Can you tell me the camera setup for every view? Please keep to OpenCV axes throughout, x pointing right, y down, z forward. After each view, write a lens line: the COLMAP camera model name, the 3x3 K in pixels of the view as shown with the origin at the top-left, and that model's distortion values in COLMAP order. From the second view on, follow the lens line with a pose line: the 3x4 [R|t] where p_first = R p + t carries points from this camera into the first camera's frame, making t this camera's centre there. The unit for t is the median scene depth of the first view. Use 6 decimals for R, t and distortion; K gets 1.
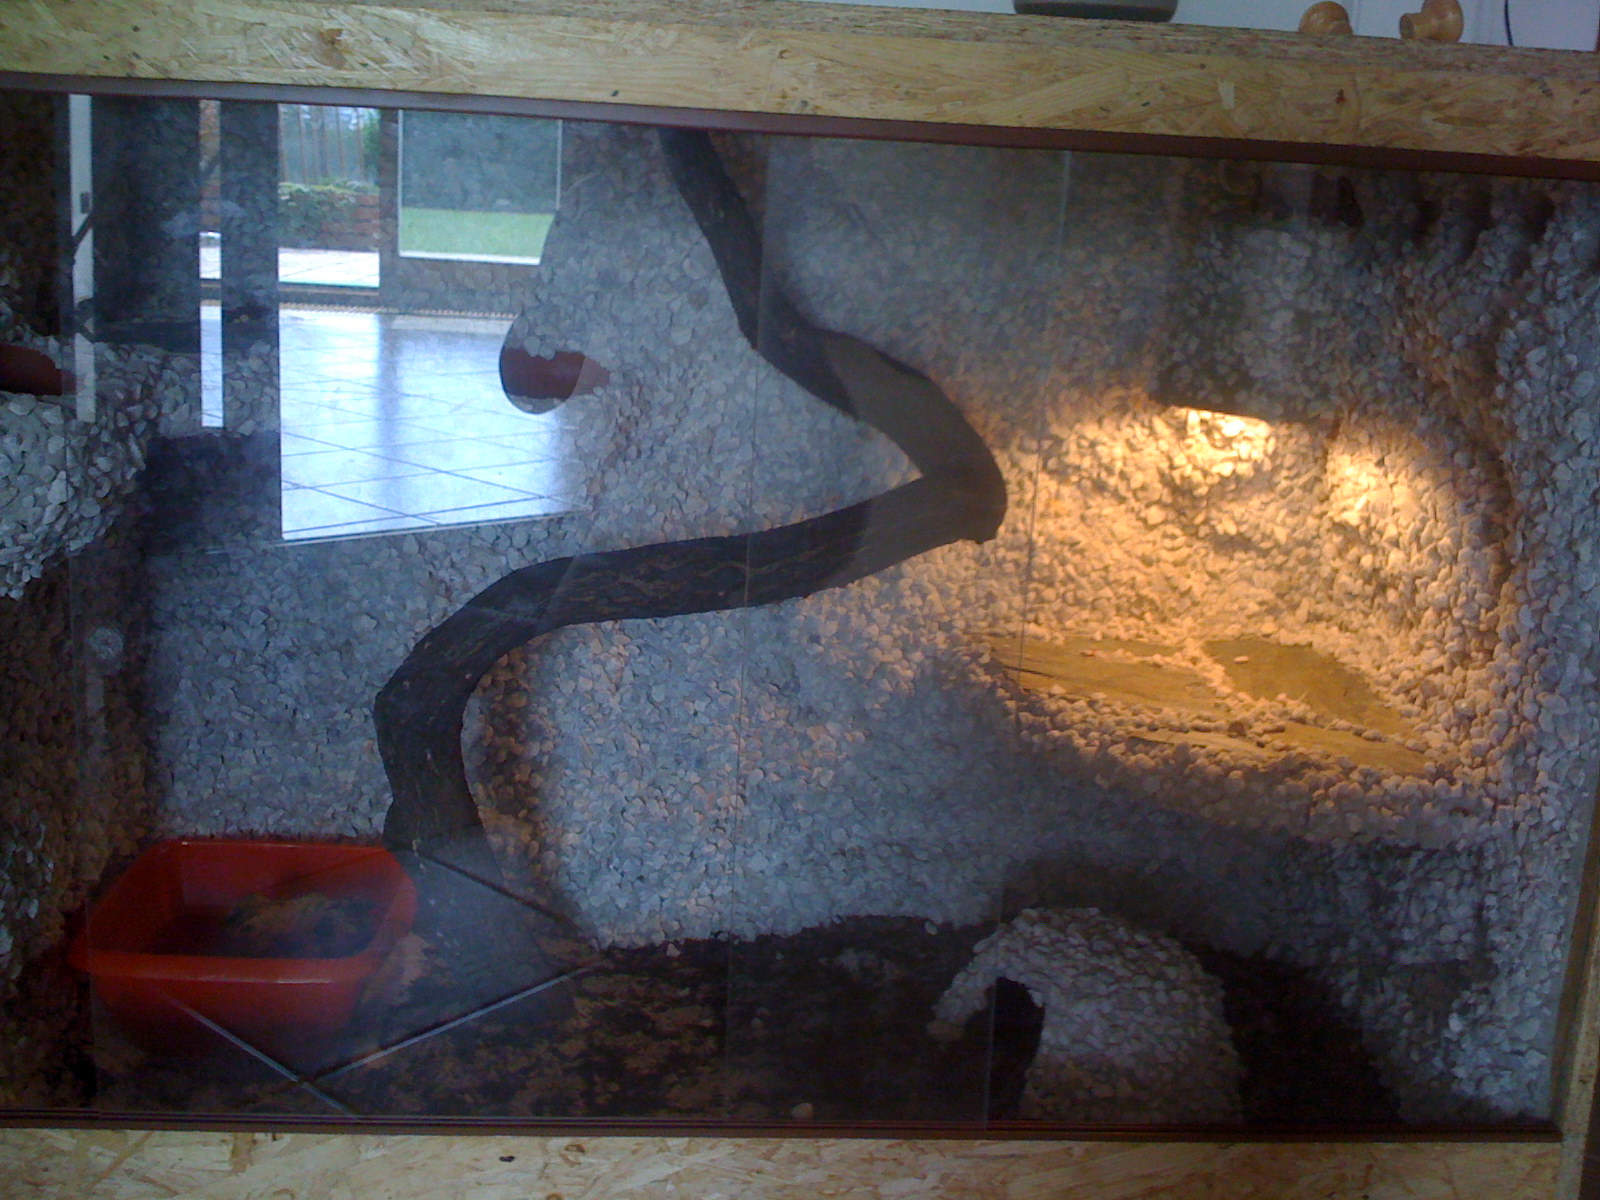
lens RADIAL K [[1881.1, 0, 851.3], [0, 1881.1, 544.0], [0, 0, 1]] dist [0.085917, -0.594045]
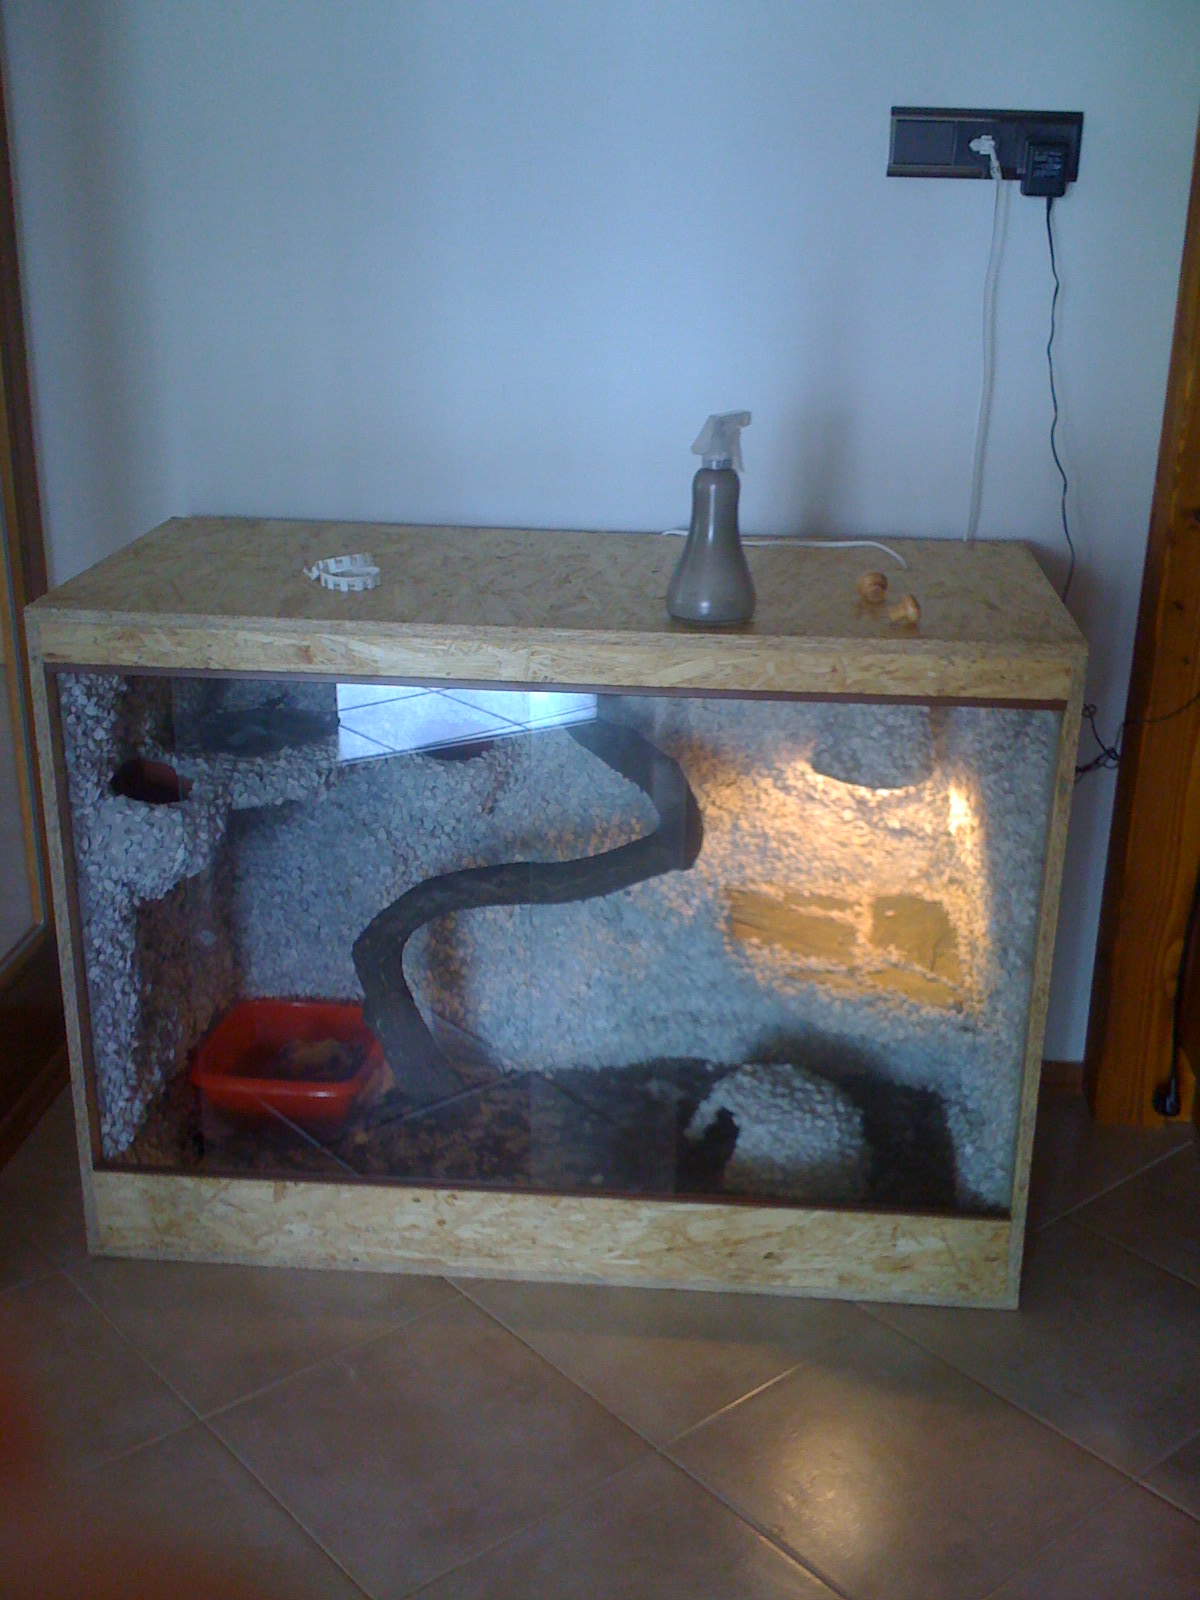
lens RADIAL K [[1737.9, 0, 600.0], [0, 1737.9, 800.0], [0, 0, 1]] dist [-0.145185, -0.015471]
pose [[0.987206, 0.013859, -0.158850, 0.191379], [0.001784, 0.995194, 0.097909, -0.173102], [0.159443, -0.096940, 0.982436, -0.450569]]
